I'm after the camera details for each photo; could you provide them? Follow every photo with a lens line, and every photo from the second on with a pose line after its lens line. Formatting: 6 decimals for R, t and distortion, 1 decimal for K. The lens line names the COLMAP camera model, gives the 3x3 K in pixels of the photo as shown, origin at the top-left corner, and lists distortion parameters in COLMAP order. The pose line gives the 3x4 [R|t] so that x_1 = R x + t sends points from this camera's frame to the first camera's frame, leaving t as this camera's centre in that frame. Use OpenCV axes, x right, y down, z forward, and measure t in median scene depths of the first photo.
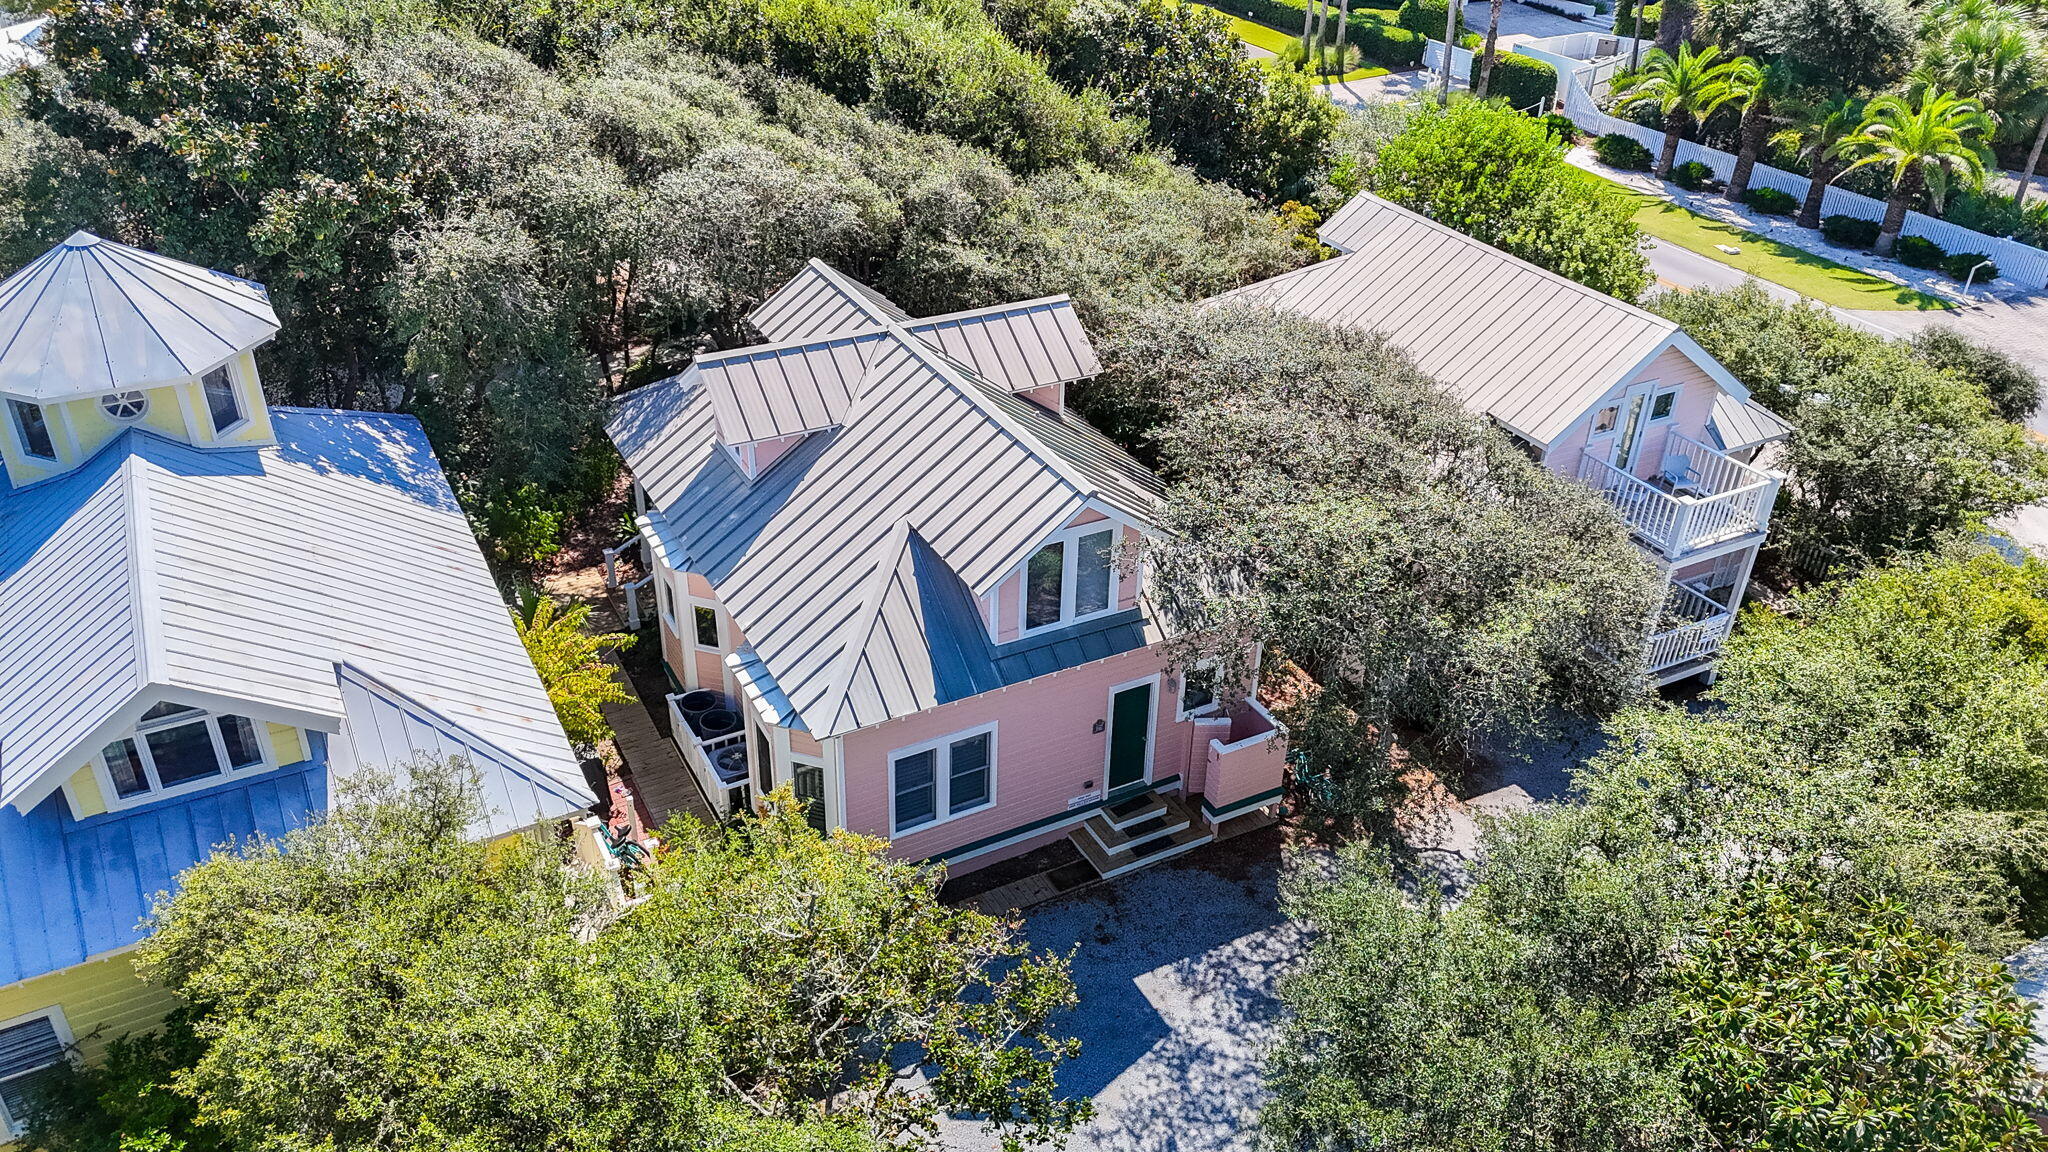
lens RADIAL K [[1519.0, 0, 1024.0], [0, 1519.0, 576.0], [0, 0, 1]] dist [0.095456, -0.101041]
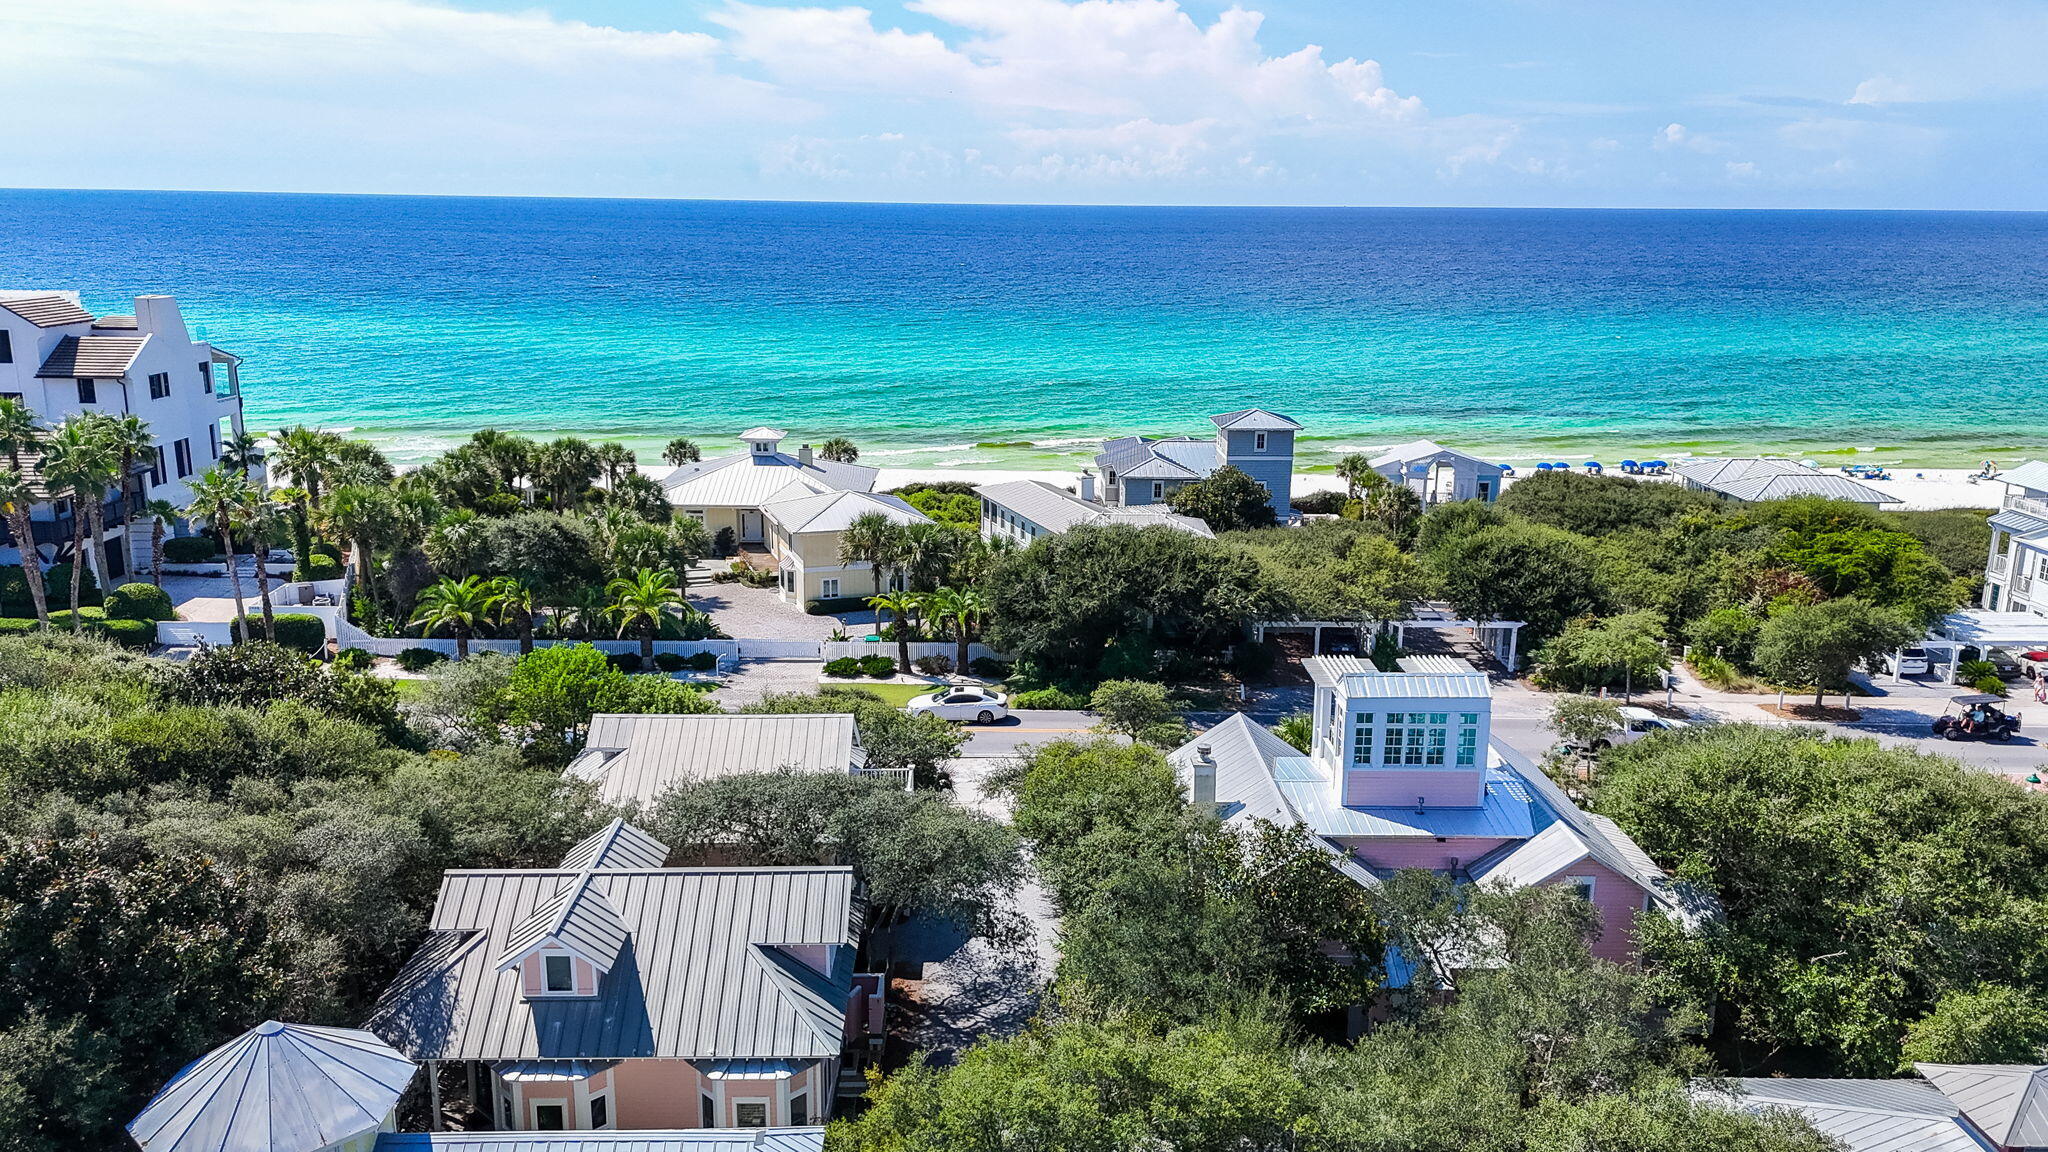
lens RADIAL K [[1561.3, 0, 1024.0], [0, 1561.3, 576.0], [0, 0, 1]] dist [0.097103, -0.117237]
pose [[0.454192, -0.232946, 0.859911, -0.629089], [0.459145, 0.888359, -0.001861, -0.119755], [-0.763476, 0.395669, 0.510441, -0.131099]]
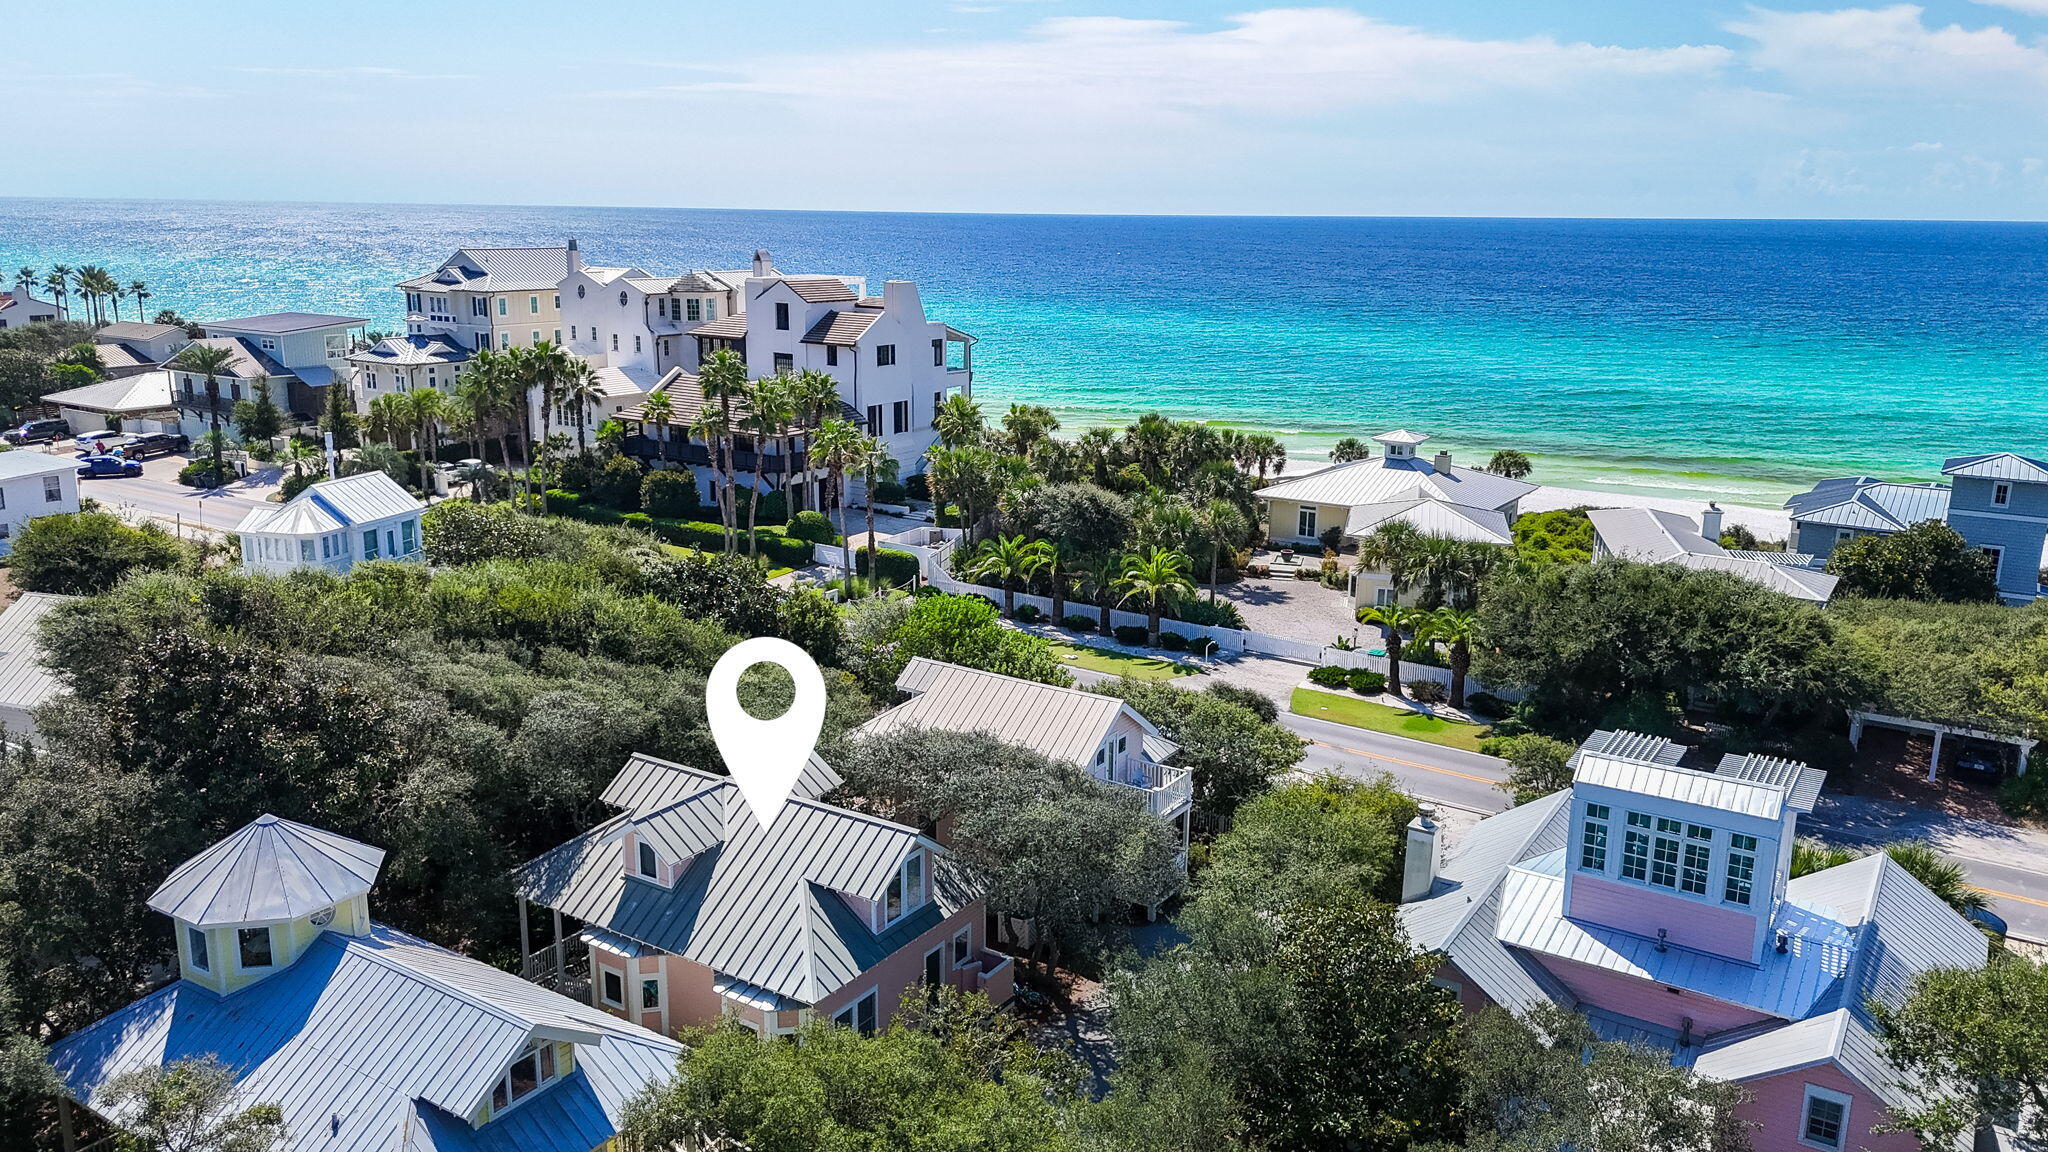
lens RADIAL K [[1519.0, 0, 1024.0], [0, 1519.0, 576.0], [0, 0, 1]] dist [0.095456, -0.101041]
pose [[0.878148, -0.130342, 0.460290, -0.286964], [0.257150, 0.939950, -0.224426, 0.044160], [-0.403398, 0.315443, 0.858933, -0.328203]]
